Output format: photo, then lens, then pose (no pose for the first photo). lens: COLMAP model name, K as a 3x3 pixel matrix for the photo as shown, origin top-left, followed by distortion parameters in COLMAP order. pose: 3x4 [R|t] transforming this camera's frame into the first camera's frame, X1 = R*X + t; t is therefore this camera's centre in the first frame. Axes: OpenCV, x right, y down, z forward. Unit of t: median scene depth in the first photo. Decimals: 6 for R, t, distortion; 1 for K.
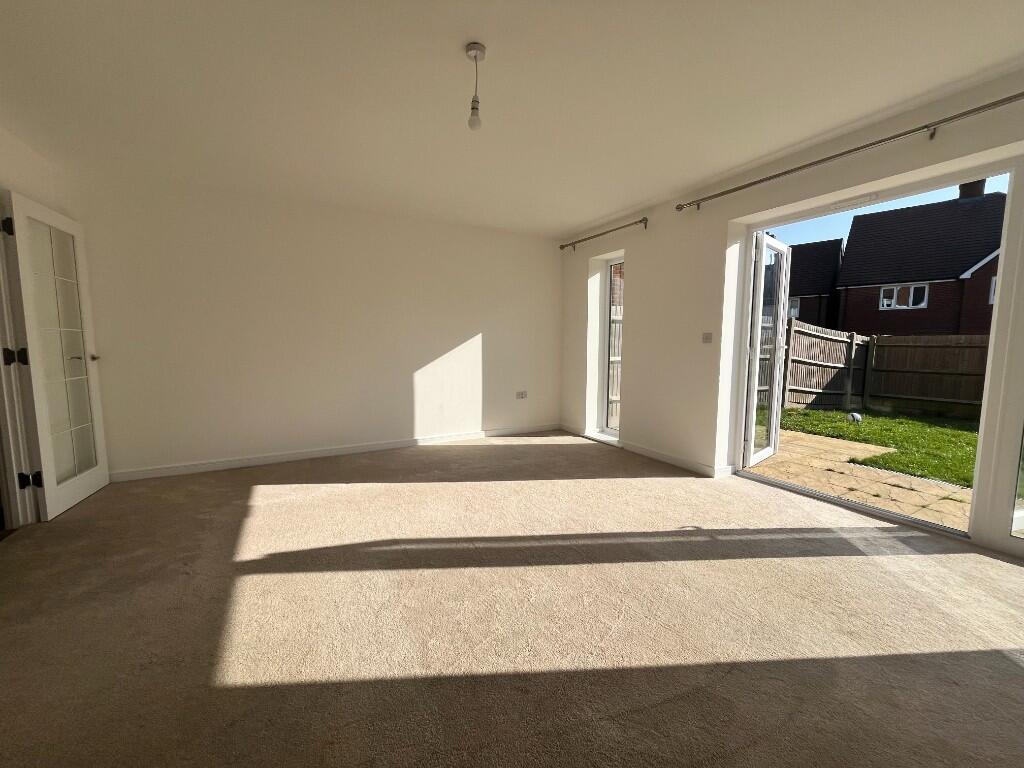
lens RADIAL K [[415.9, 0, 512.0], [0, 415.9, 384.0], [0, 0, 1]] dist [-0.000605, -0.000248]
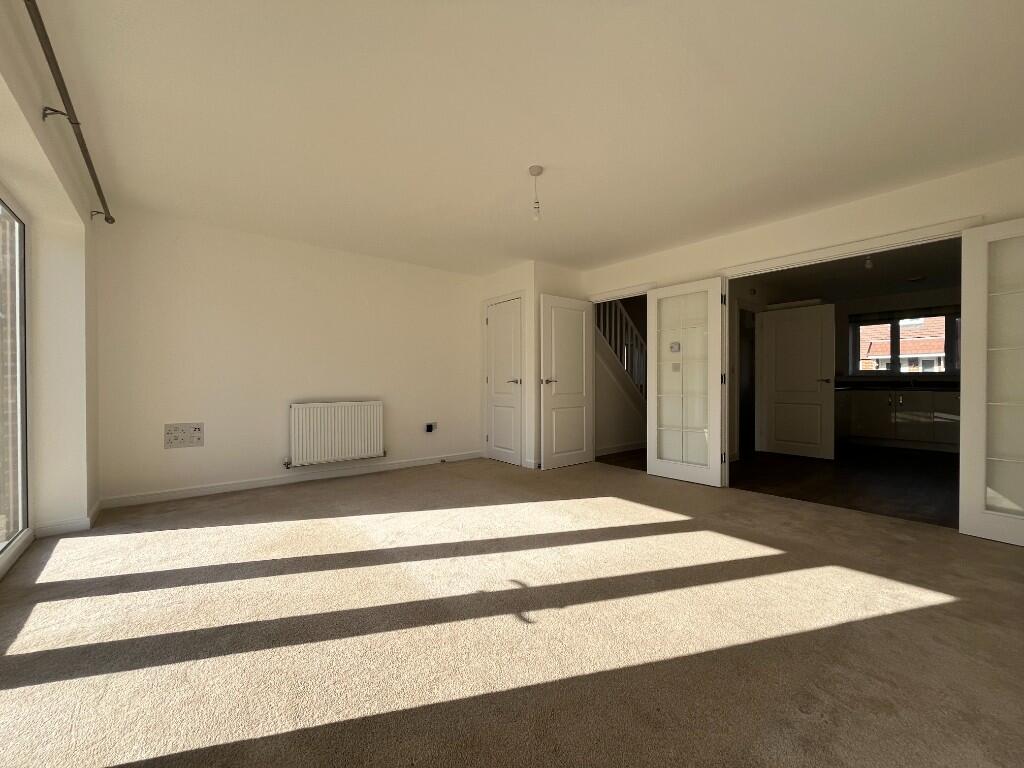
lens RADIAL K [[415.9, 0, 512.0], [0, 415.9, 384.0], [0, 0, 1]] dist [-0.000605, -0.000248]
pose [[-0.982455, 0.000752, -0.186499, 0.146218], [-0.018881, 0.994453, 0.103471, -0.099533], [0.185543, 0.105177, -0.976991, 1.326312]]
